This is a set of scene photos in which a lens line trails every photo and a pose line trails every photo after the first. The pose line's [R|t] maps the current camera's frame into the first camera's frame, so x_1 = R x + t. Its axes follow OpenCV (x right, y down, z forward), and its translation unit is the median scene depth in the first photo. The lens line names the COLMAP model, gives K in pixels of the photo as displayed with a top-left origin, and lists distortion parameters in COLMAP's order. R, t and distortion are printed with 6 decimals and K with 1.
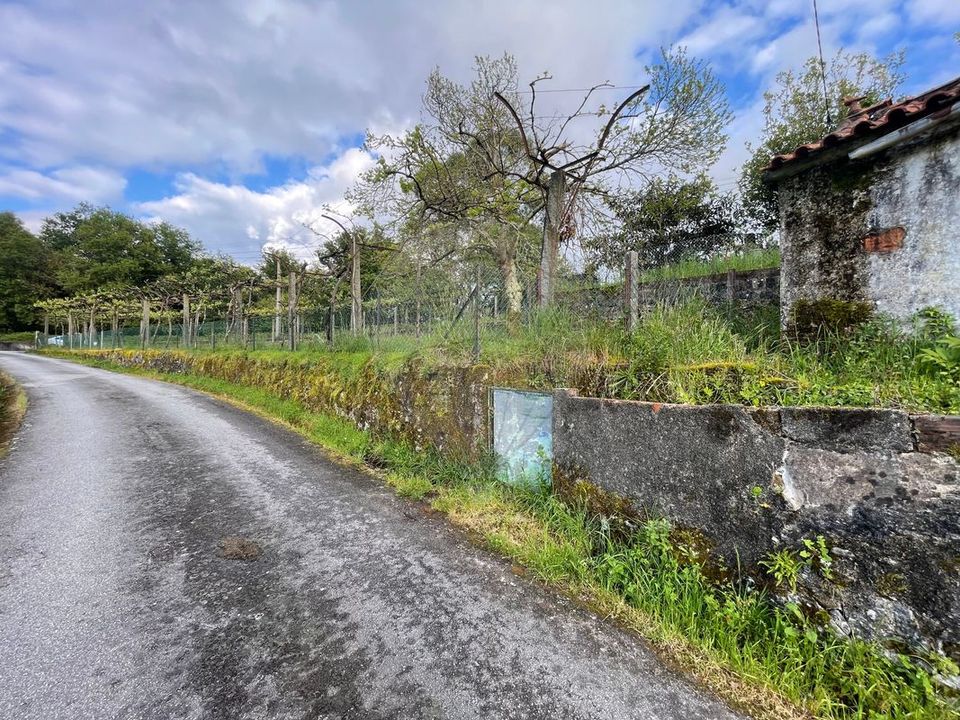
lens RADIAL K [[390.1, 0, 480.0], [0, 390.1, 360.0], [0, 0, 1]] dist [-0.002443, -0.000170]
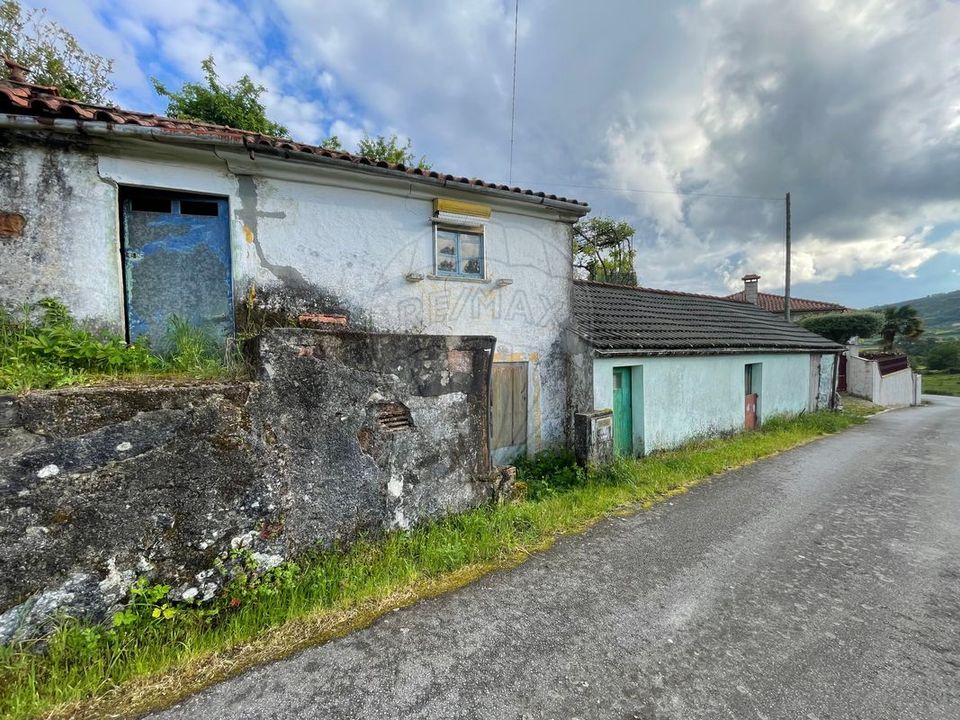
lens RADIAL K [[390.1, 0, 480.0], [0, 390.1, 360.0], [0, 0, 1]] dist [-0.002443, -0.000170]
pose [[0.050823, -0.030538, 0.998241, 0.123205], [-0.000503, 0.999531, 0.030603, 0.003495], [-0.998708, -0.002057, 0.050784, -0.248701]]
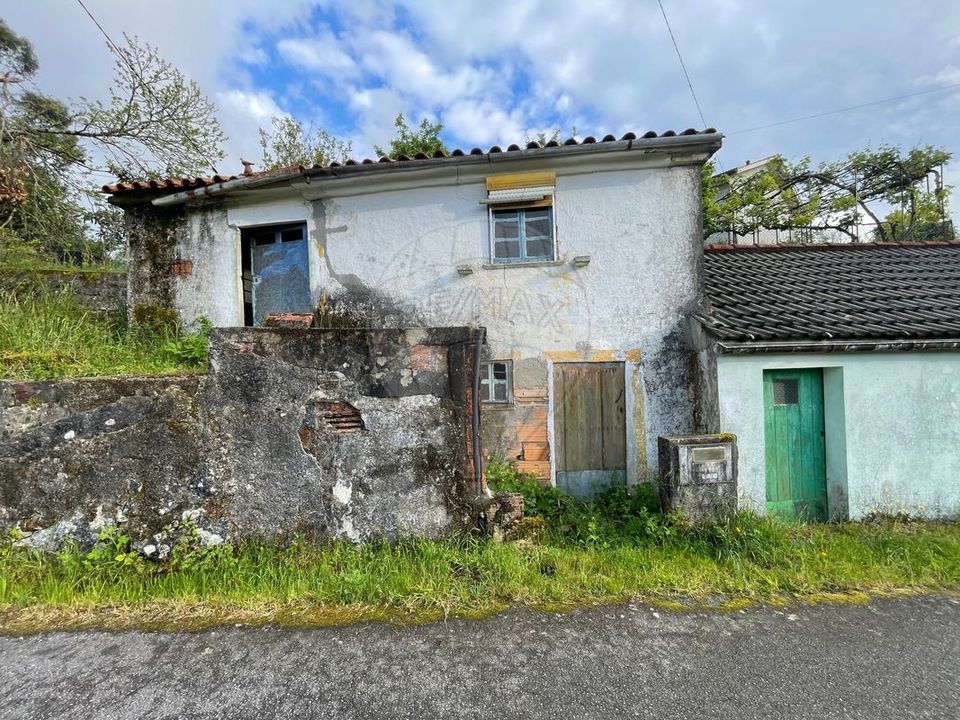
lens RADIAL K [[390.1, 0, 480.0], [0, 390.1, 360.0], [0, 0, 1]] dist [-0.002443, -0.000170]
pose [[0.590457, -0.020243, 0.806815, 0.533320], [0.016029, 0.999782, 0.013353, 0.034193], [-0.806910, 0.005048, 0.590653, -0.775935]]
